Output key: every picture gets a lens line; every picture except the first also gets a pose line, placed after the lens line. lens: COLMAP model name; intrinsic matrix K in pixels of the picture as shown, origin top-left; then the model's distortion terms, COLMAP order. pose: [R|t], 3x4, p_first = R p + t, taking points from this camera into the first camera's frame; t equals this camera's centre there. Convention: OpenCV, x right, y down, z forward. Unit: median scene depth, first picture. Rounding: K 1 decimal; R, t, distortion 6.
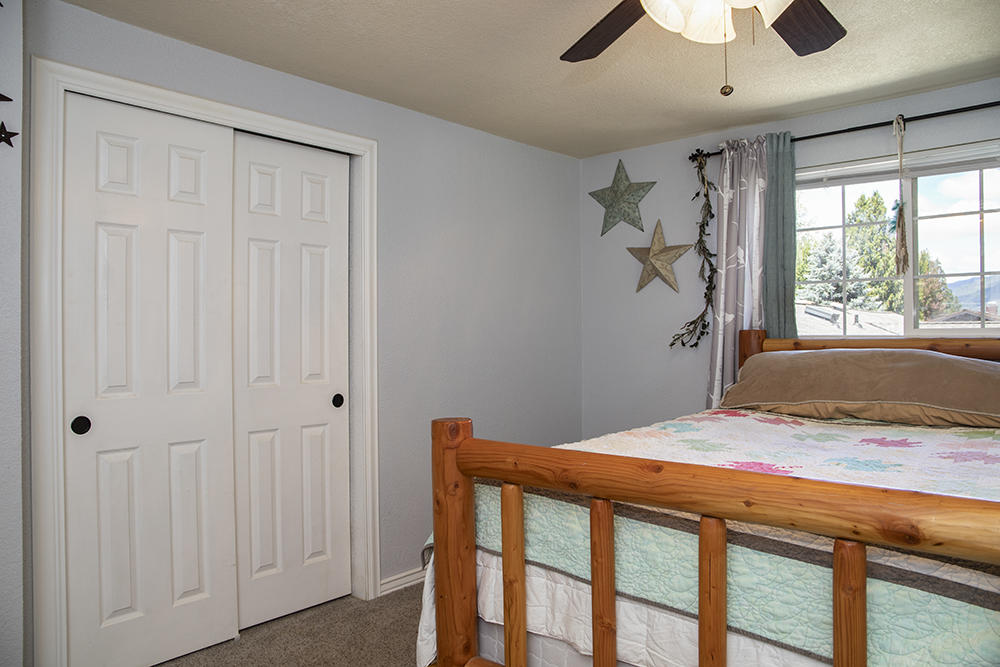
lens RADIAL K [[688.0, 0, 501.1], [0, 688.0, 332.1], [0, 0, 1]] dist [-0.108737, 0.078021]
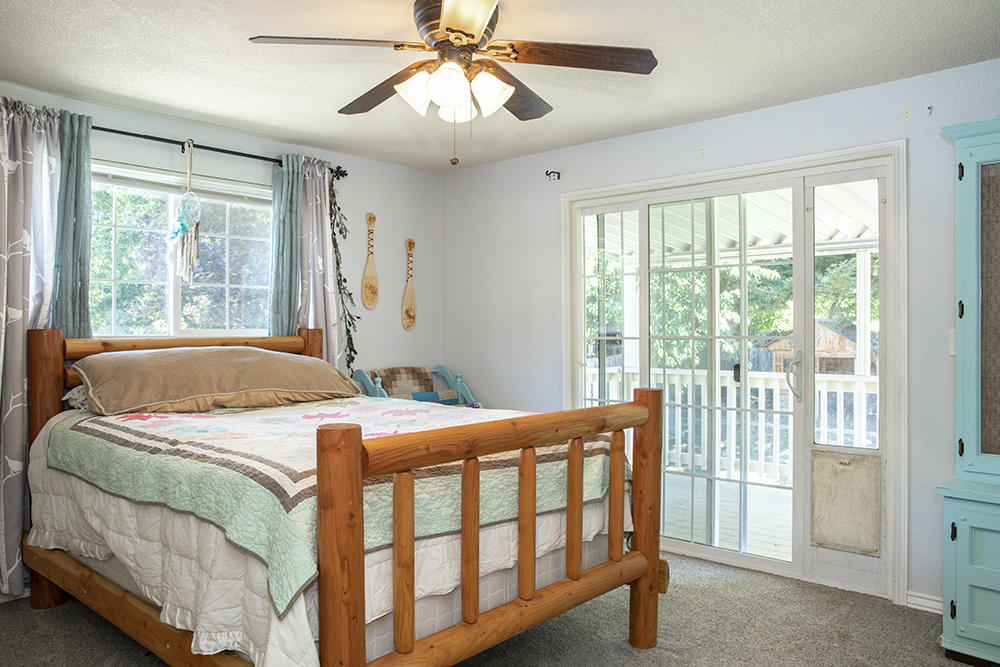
lens RADIAL K [[767.7, 0, 497.9], [0, 767.7, 330.3], [0, 0, 1]] dist [-0.042630, 0.031379]
pose [[-0.048749, 0.003456, 0.998805, -0.800871], [-0.001900, 0.999992, -0.003553, -0.000283], [-0.998809, -0.002071, -0.048742, 0.601461]]
